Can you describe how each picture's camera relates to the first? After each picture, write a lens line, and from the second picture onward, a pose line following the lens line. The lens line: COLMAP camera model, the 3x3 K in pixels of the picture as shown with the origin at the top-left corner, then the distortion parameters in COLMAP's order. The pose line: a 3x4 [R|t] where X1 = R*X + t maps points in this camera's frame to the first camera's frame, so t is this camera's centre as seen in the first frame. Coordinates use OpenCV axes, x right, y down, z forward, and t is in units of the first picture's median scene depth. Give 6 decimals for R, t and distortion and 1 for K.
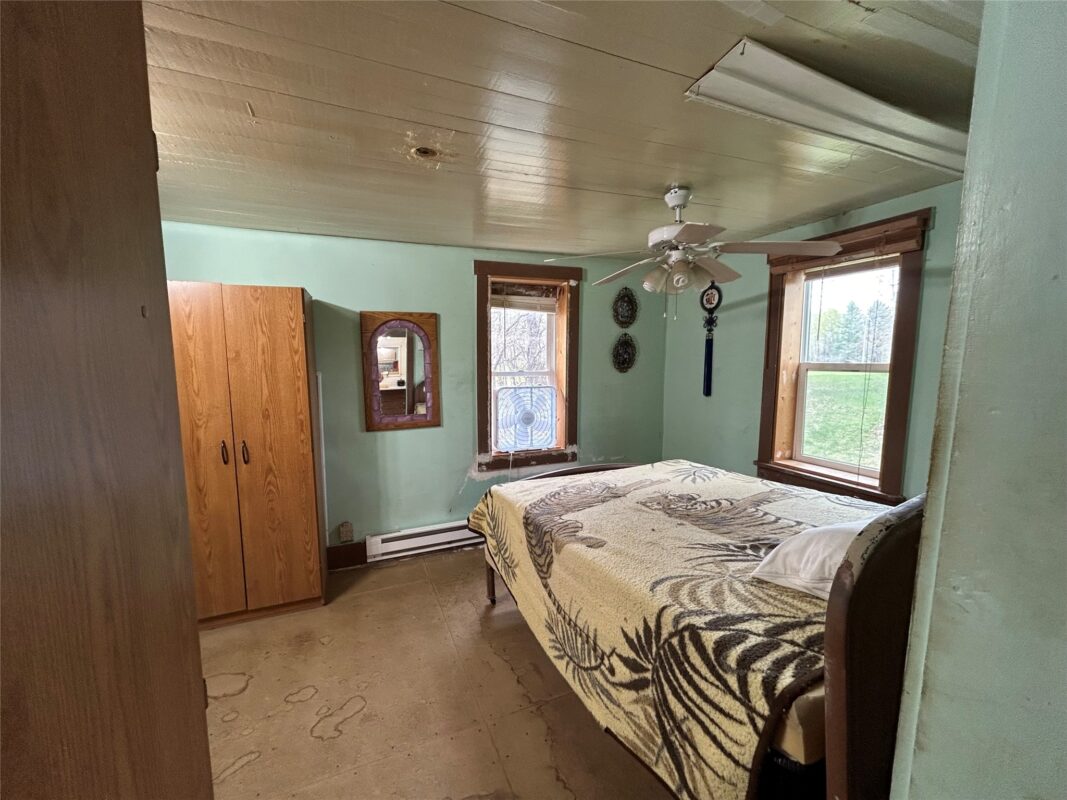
lens RADIAL K [[430.9, 0, 531.5], [0, 430.9, 401.8], [0, 0, 1]] dist [0.001258, 0.000550]
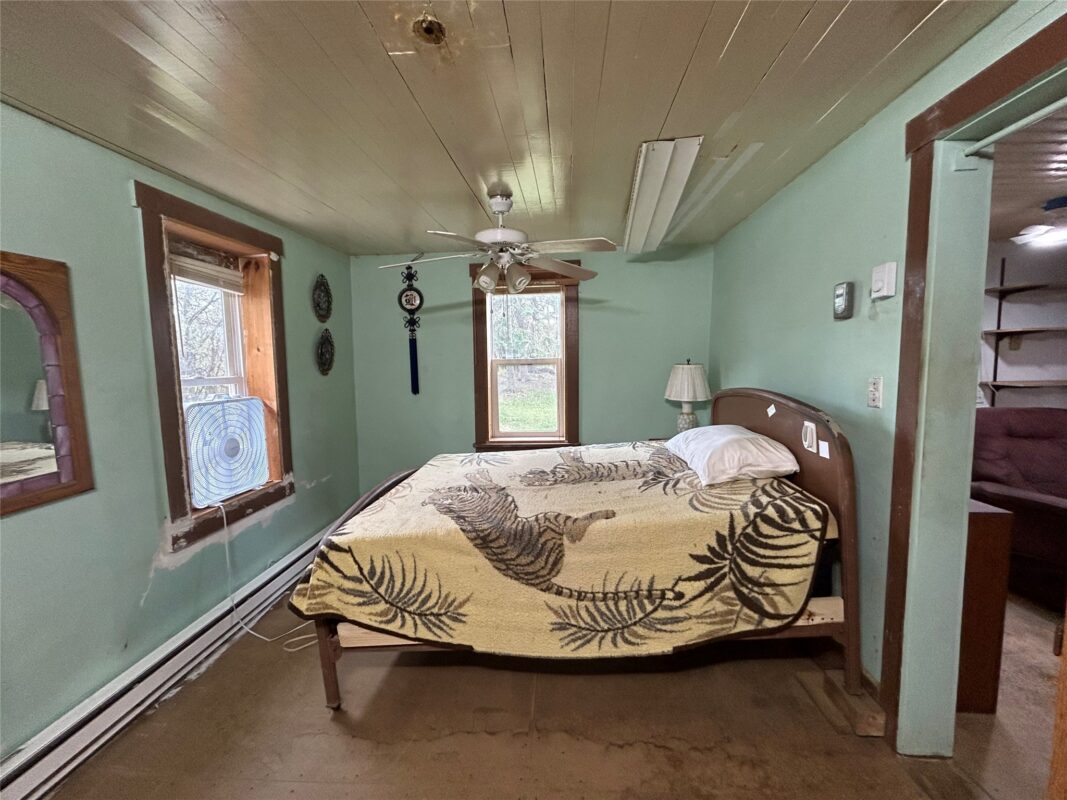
lens RADIAL K [[430.9, 0, 534.5], [0, 430.9, 401.1], [0, 0, 1]] dist [0.001258, 0.000550]
pose [[0.450784, -0.089702, 0.888115, -0.489292], [0.110650, 0.992880, 0.044121, -0.013772], [-0.885749, 0.078381, 0.457499, 0.356460]]
